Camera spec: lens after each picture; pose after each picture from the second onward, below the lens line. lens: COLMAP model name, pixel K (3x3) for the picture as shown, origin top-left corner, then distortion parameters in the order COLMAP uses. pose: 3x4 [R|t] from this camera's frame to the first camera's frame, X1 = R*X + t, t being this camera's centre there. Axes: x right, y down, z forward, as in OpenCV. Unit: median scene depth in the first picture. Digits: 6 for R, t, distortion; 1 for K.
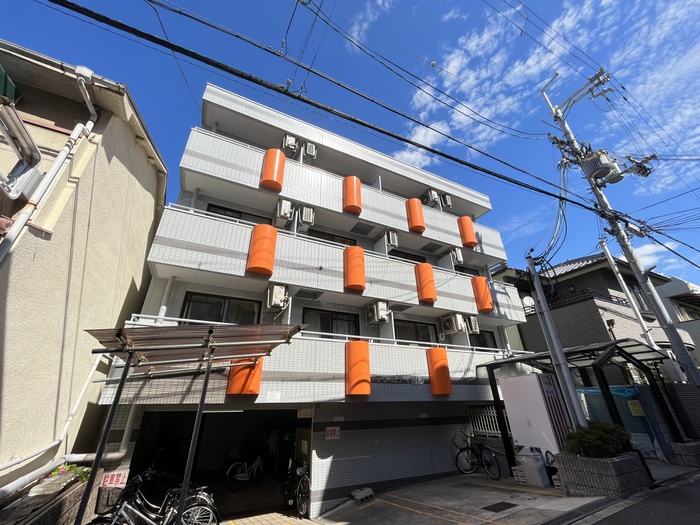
lens RADIAL K [[282.6, 0, 347.1], [0, 282.6, 265.1], [0, 0, 1]] dist [-0.000857, -0.000112]
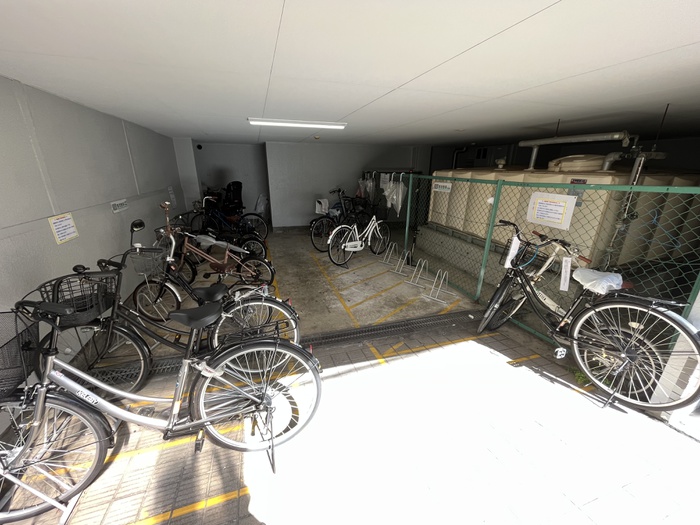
lens RADIAL K [[282.6, 0, 347.1], [0, 282.6, 265.1], [0, 0, 1]] dist [-0.000857, -0.000112]
pose [[0.986717, 0.077911, -0.142548, -0.361259], [0.048618, 0.695640, 0.716744, 0.447802], [0.155005, -0.714153, 0.682612, 0.707361]]
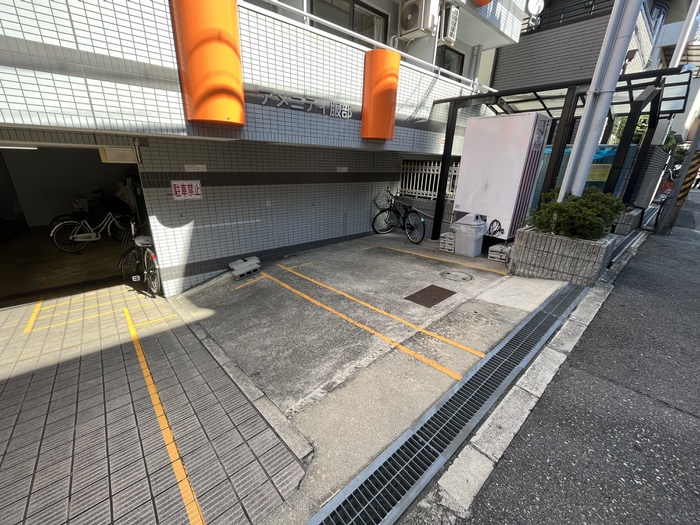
lens RADIAL K [[282.6, 0, 347.1], [0, 282.6, 265.1], [0, 0, 1]] dist [-0.000857, -0.000112]
pose [[0.967749, -0.040132, 0.248700, 0.110707], [-0.154666, 0.684609, 0.712312, 0.221530], [-0.198849, -0.727805, 0.656323, 0.415462]]
